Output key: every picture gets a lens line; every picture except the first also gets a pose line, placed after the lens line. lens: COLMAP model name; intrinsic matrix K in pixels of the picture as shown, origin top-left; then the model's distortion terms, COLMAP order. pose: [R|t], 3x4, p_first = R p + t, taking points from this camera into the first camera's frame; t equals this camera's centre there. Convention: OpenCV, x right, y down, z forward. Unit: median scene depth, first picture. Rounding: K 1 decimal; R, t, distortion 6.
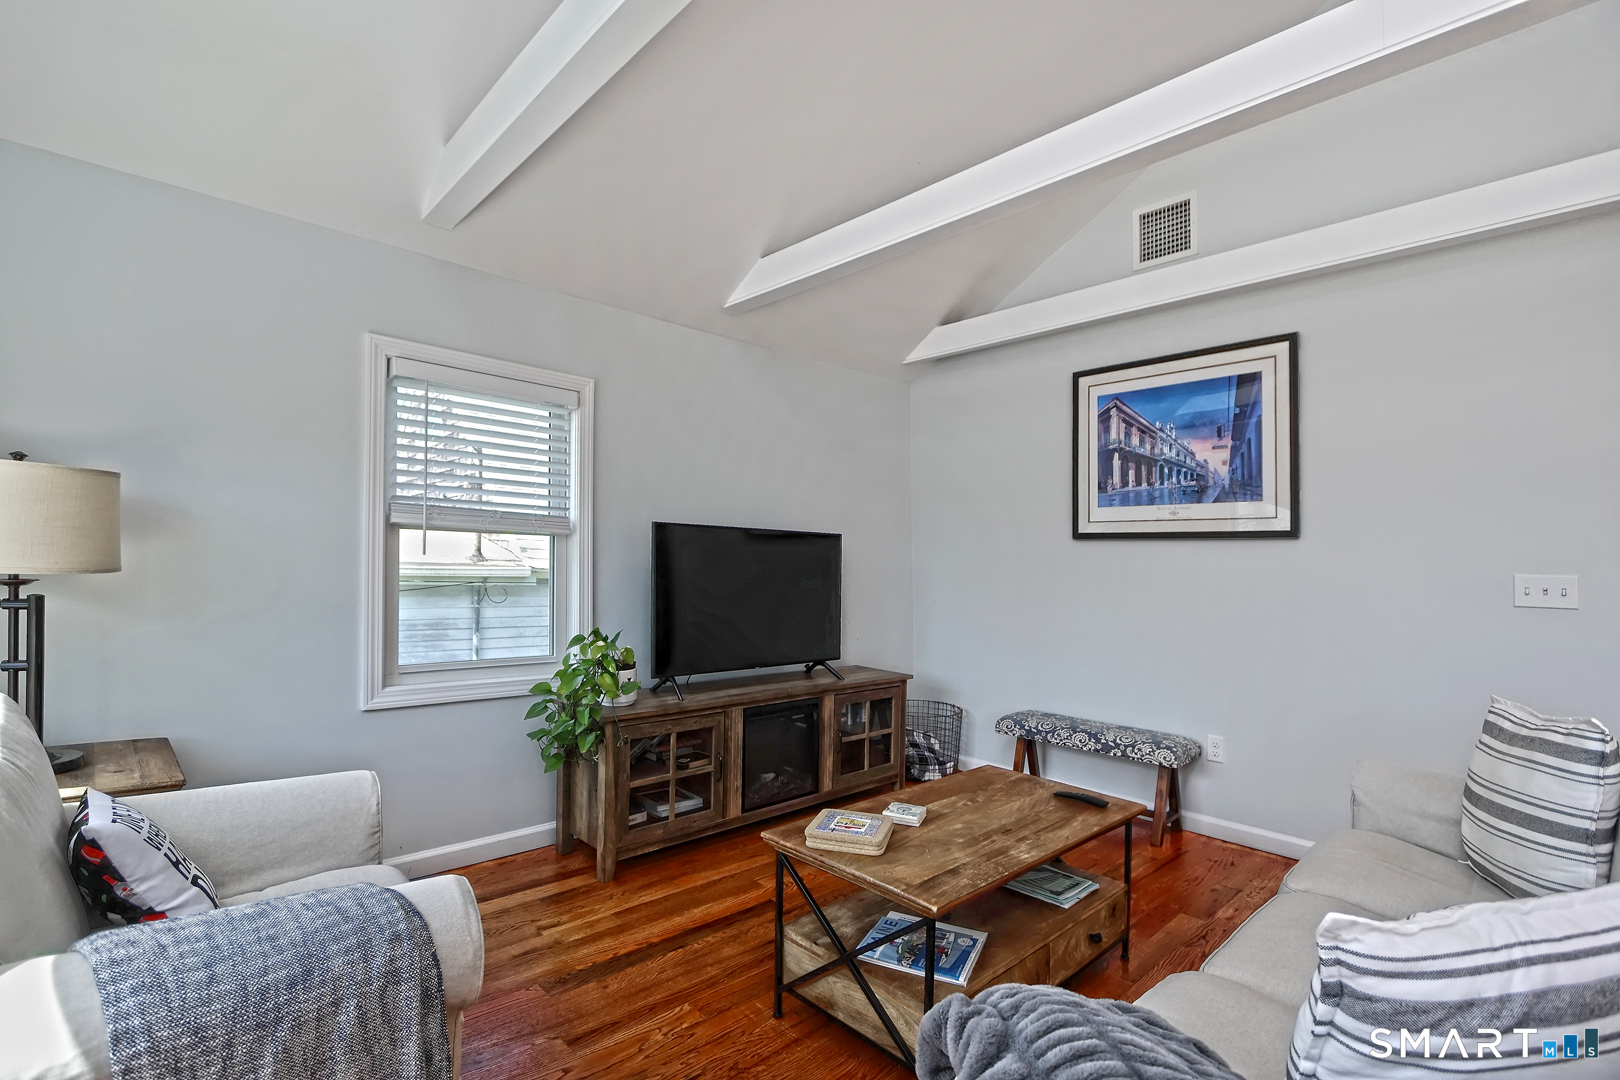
lens RADIAL K [[764.3, 0, 813.2], [0, 764.3, 545.5], [0, 0, 1]] dist [-0.000225, -0.001473]
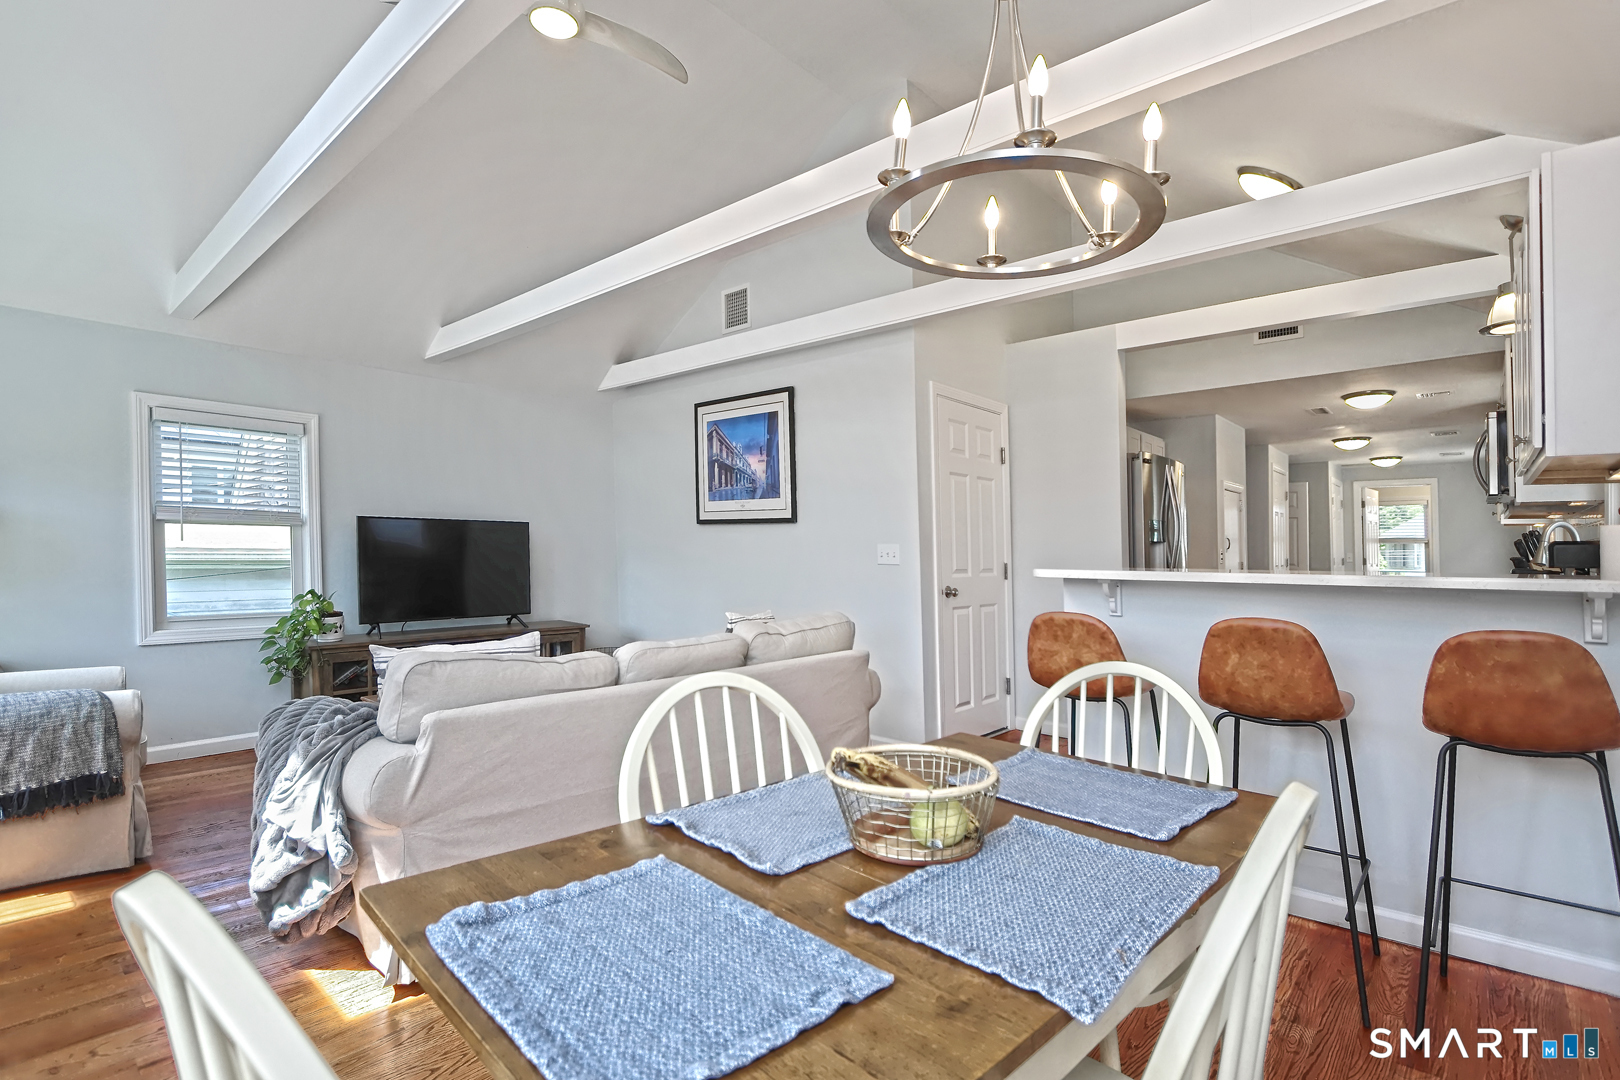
lens RADIAL K [[805.3, 0, 803.8], [0, 805.3, 551.2], [0, 0, 1]] dist [0.004812, 0.000175]
pose [[0.997560, -0.012809, 0.068636, 0.507285], [0.010767, 0.999491, 0.030035, -0.001465], [-0.068986, -0.029223, 0.997190, -0.557196]]
